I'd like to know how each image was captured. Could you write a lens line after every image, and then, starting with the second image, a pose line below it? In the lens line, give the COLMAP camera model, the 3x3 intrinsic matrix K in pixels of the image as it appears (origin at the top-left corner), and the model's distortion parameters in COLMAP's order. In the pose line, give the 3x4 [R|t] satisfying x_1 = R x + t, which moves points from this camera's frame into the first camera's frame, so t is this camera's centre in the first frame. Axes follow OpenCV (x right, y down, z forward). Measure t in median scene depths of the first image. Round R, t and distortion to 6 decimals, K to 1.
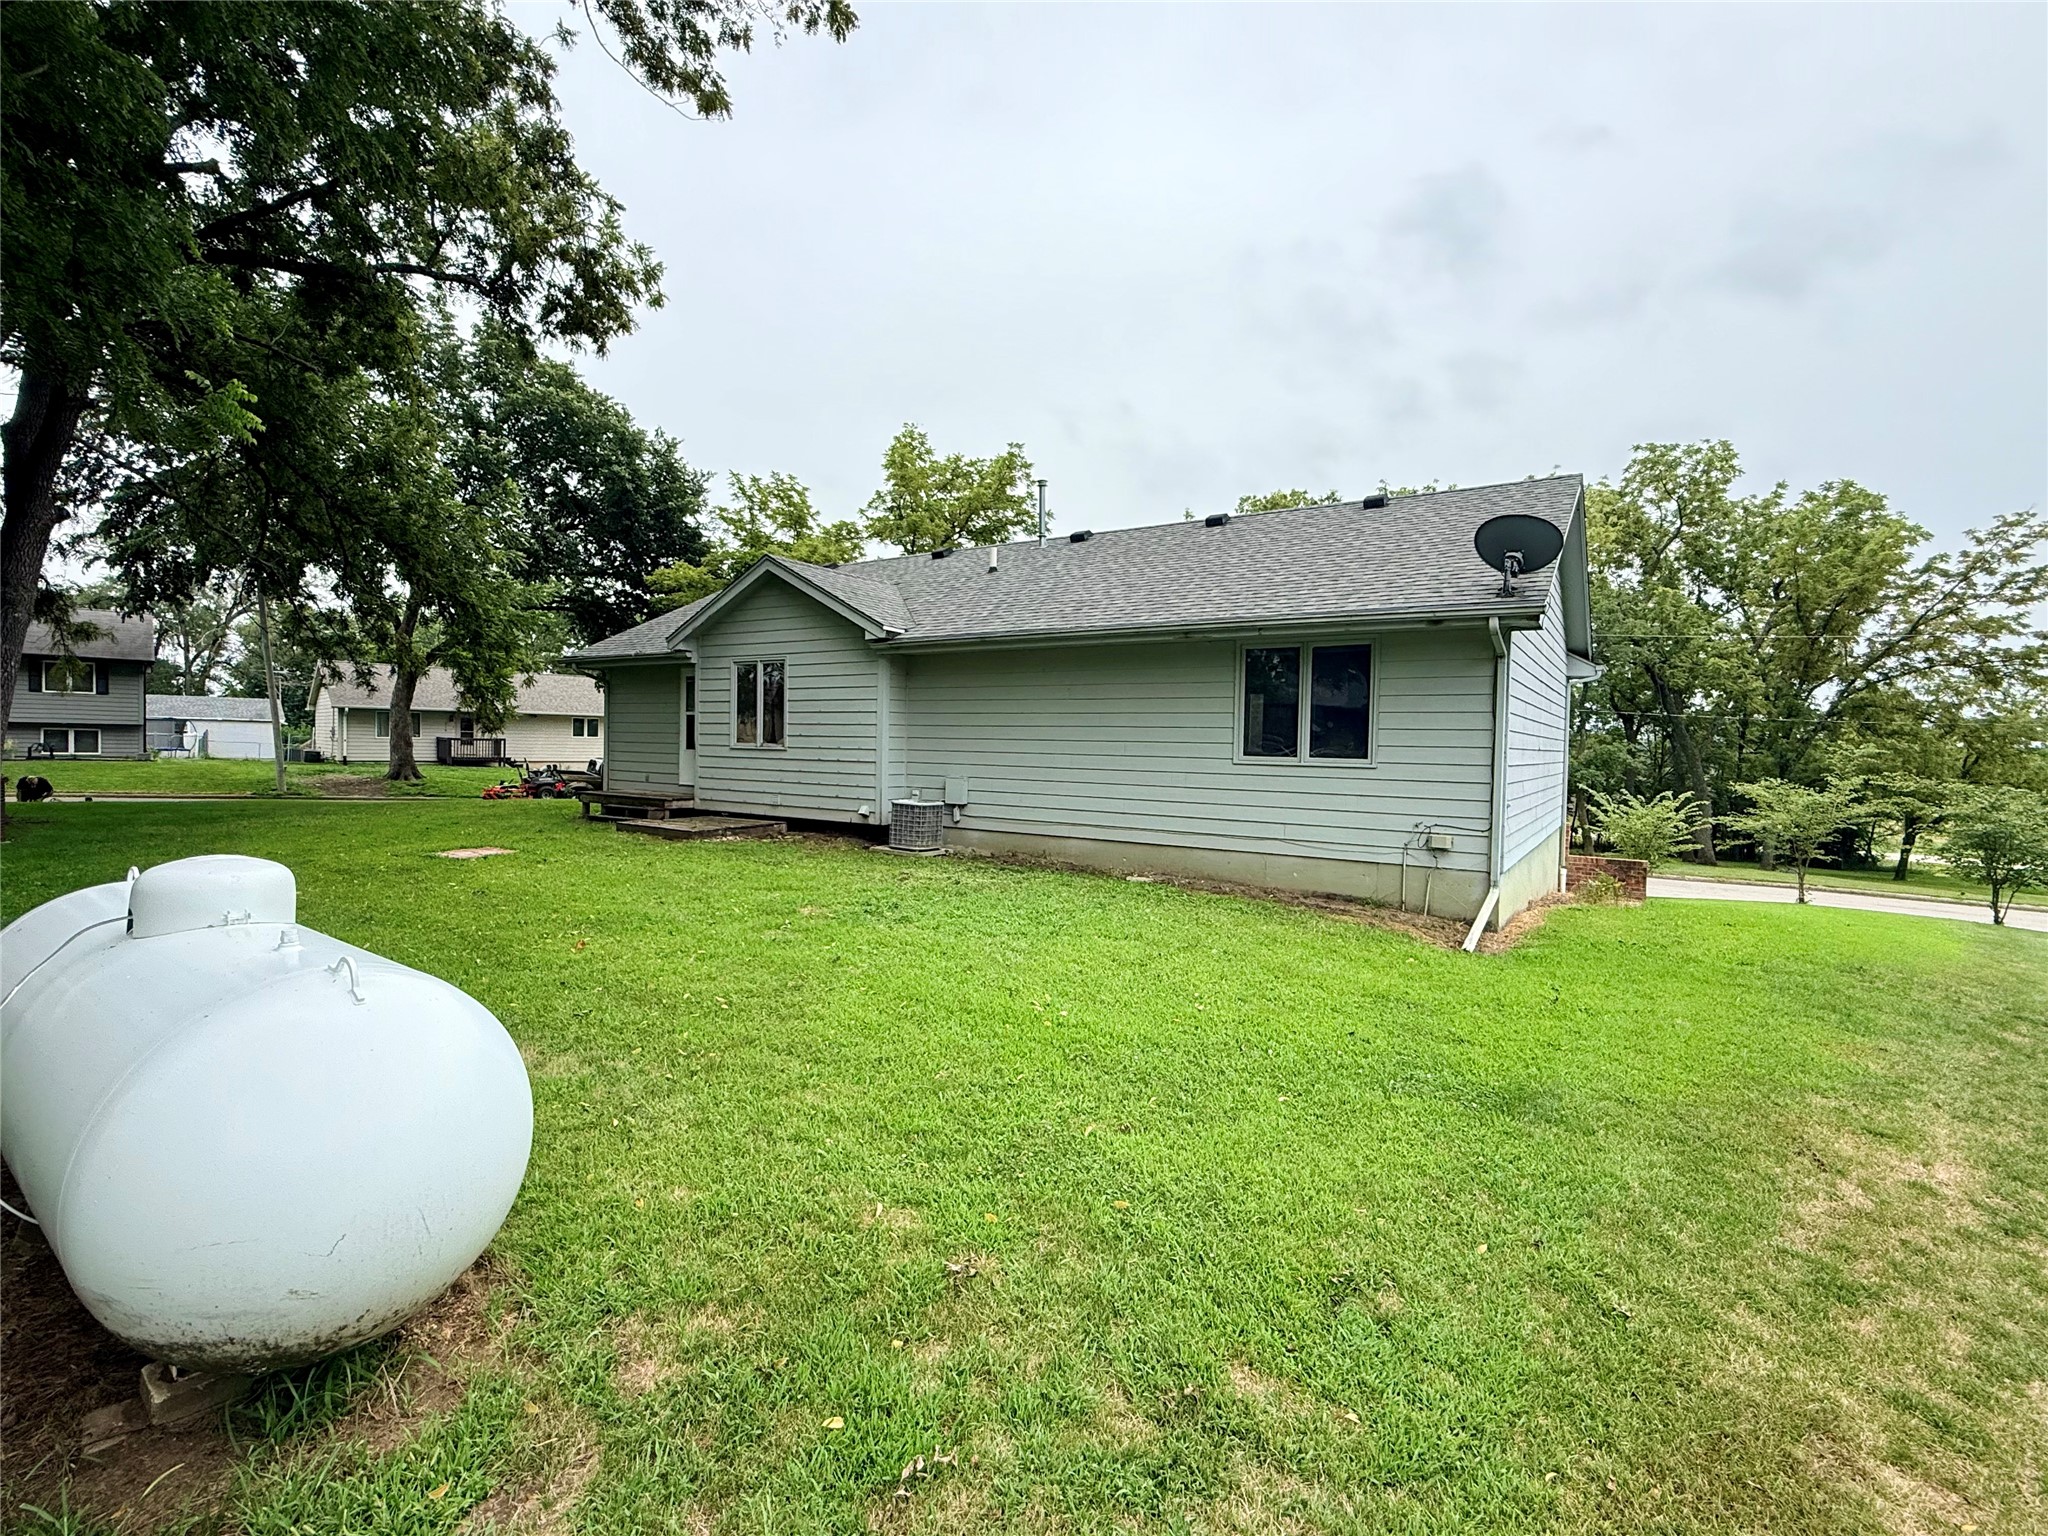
lens RADIAL K [[941.0, 0, 1024.1], [0, 941.0, 769.8], [0, 0, 1]] dist [-0.004076, -0.000833]
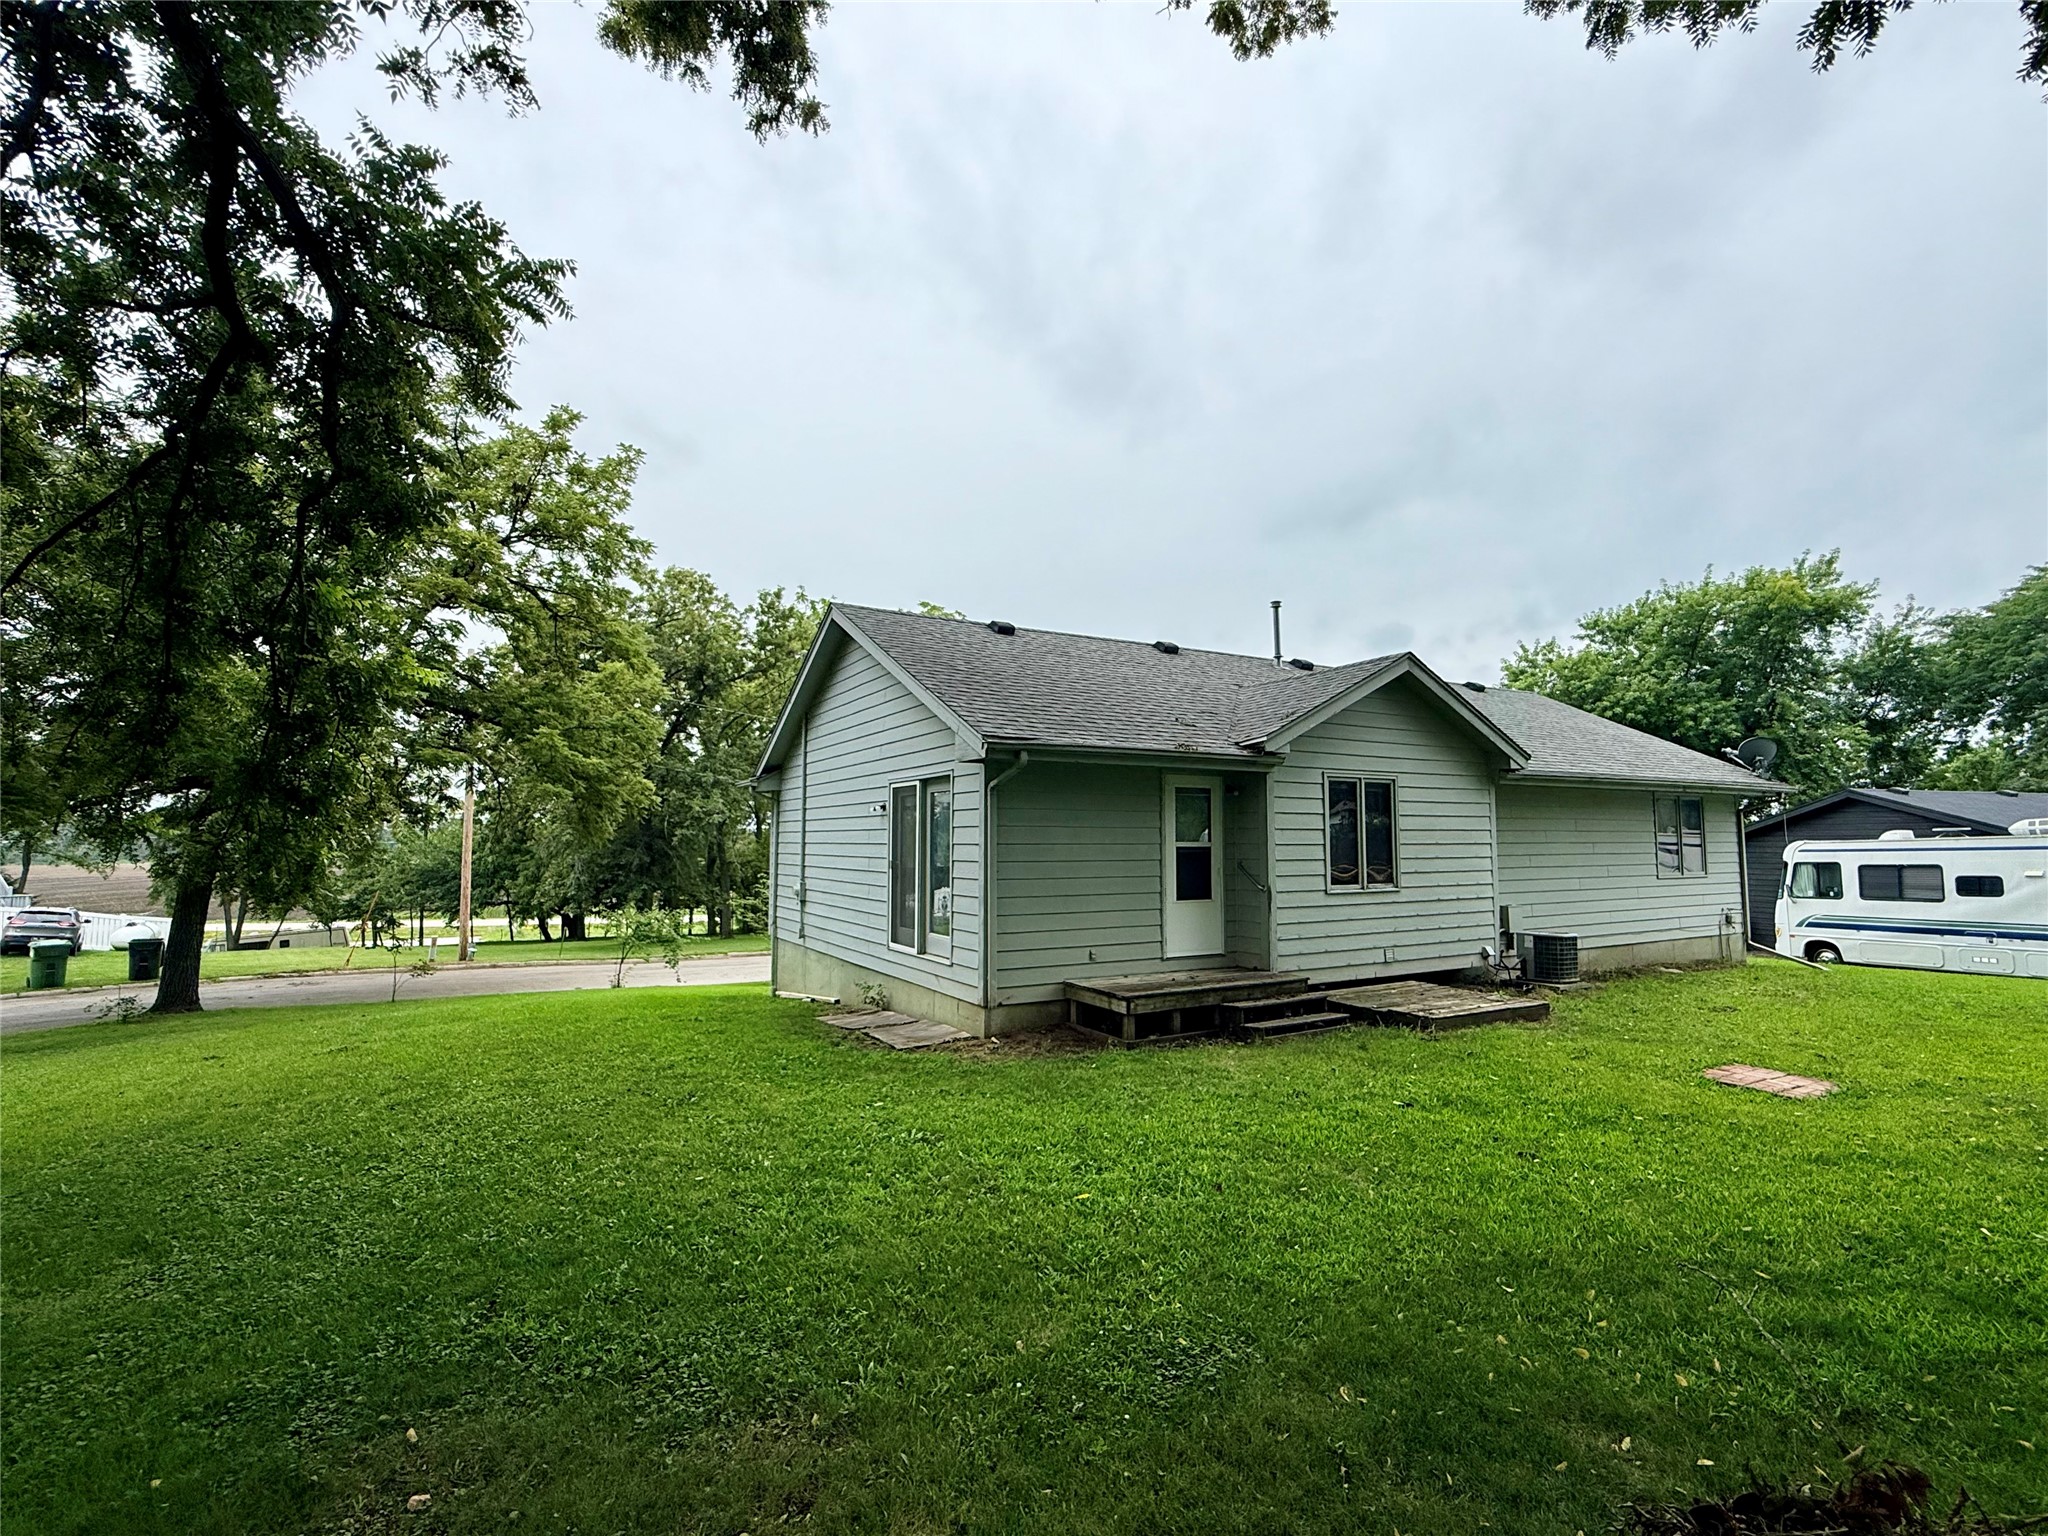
lens RADIAL K [[941.0, 0, 1025.0], [0, 941.0, 764.3], [0, 0, 1]] dist [-0.004076, -0.000833]
pose [[0.452692, 0.048658, 0.890338, -1.101913], [0.035434, 0.996740, -0.072490, -0.080895], [-0.890963, 0.064364, 0.449492, 0.897285]]
